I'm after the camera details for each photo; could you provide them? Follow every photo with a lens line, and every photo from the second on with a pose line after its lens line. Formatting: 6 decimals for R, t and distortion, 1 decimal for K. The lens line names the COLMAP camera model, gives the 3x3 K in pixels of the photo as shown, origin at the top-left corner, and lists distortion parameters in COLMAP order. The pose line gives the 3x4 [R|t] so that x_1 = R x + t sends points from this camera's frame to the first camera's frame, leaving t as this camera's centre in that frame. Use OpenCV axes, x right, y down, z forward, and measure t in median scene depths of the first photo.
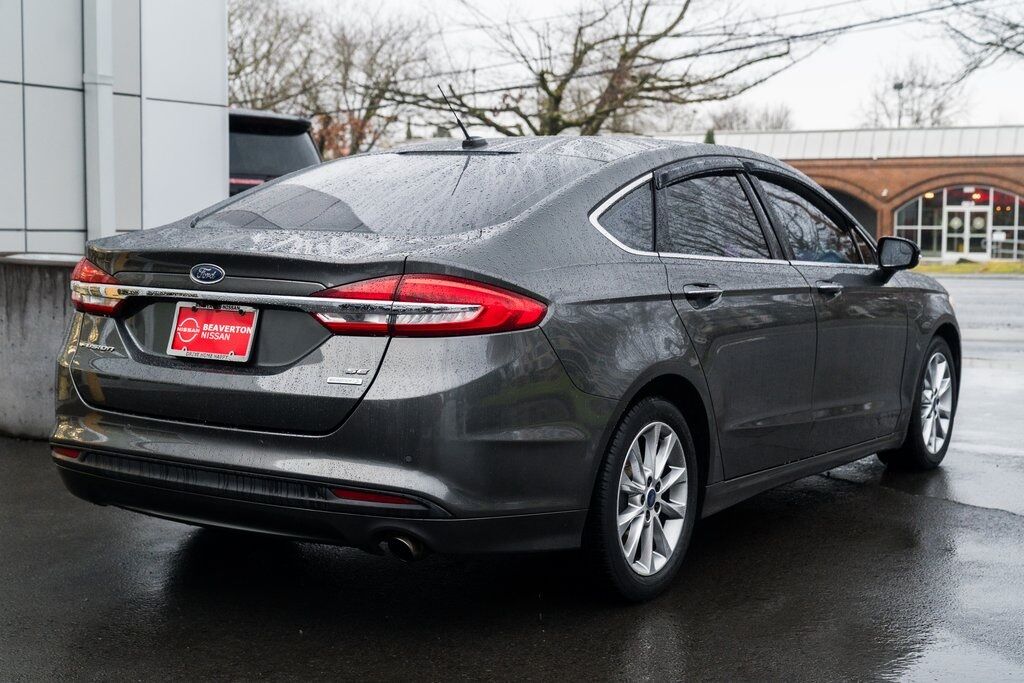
lens RADIAL K [[1499.0, 0, 527.5], [0, 1499.0, 340.9], [0, 0, 1]] dist [0.013497, 0.037129]
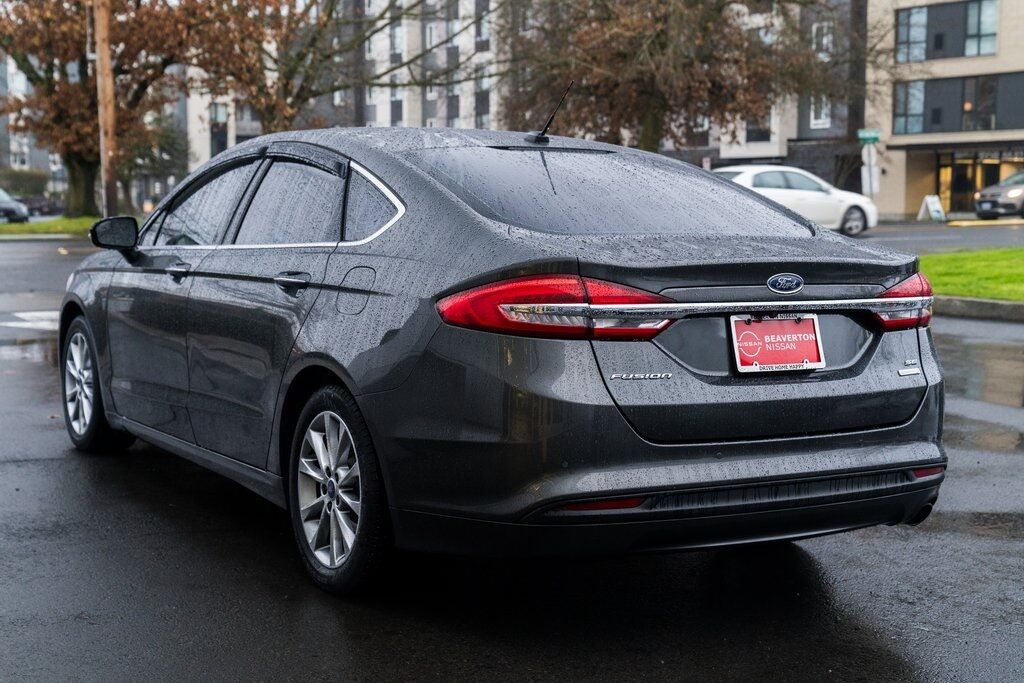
lens RADIAL K [[1499.0, 0, 527.5], [0, 1499.0, 340.9], [0, 0, 1]] dist [0.013497, 0.037129]
pose [[0.450647, -0.092529, 0.887894, -0.971112], [0.067107, 0.995311, 0.069663, -0.072699], [-0.890176, 0.028190, 0.454743, 0.593529]]
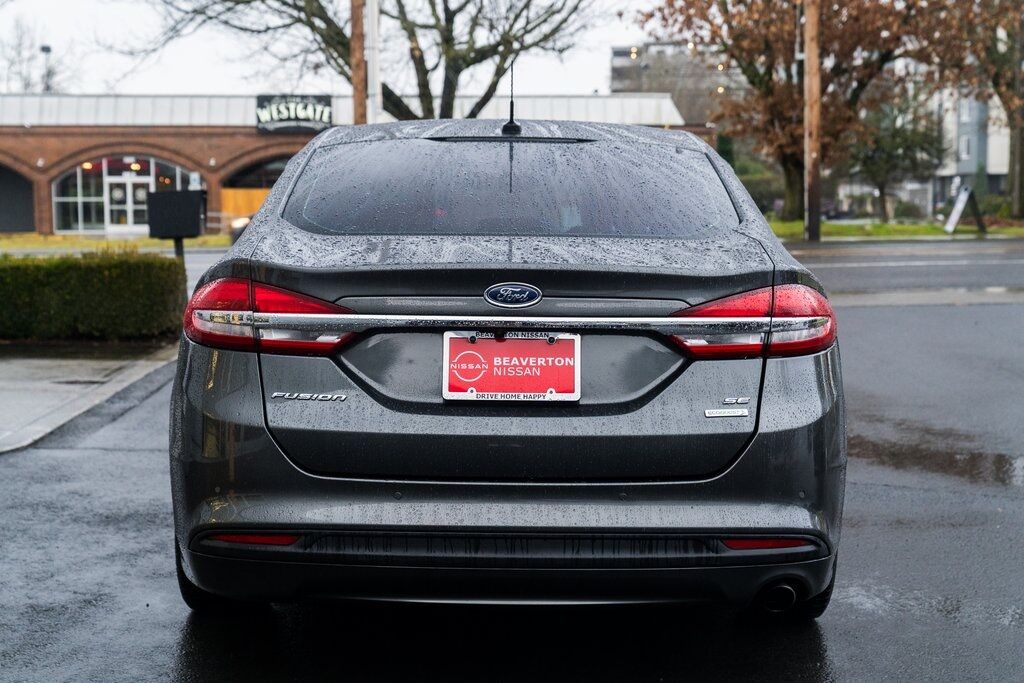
lens RADIAL K [[1551.3, 0, 480.5], [0, 1551.3, 358.6], [0, 0, 1]] dist [0.020725, 0.102511]
pose [[0.837209, -0.067284, 0.542728, -0.571413], [0.051690, 0.997696, 0.043952, -0.040335], [-0.544435, -0.008743, 0.838758, 0.262905]]
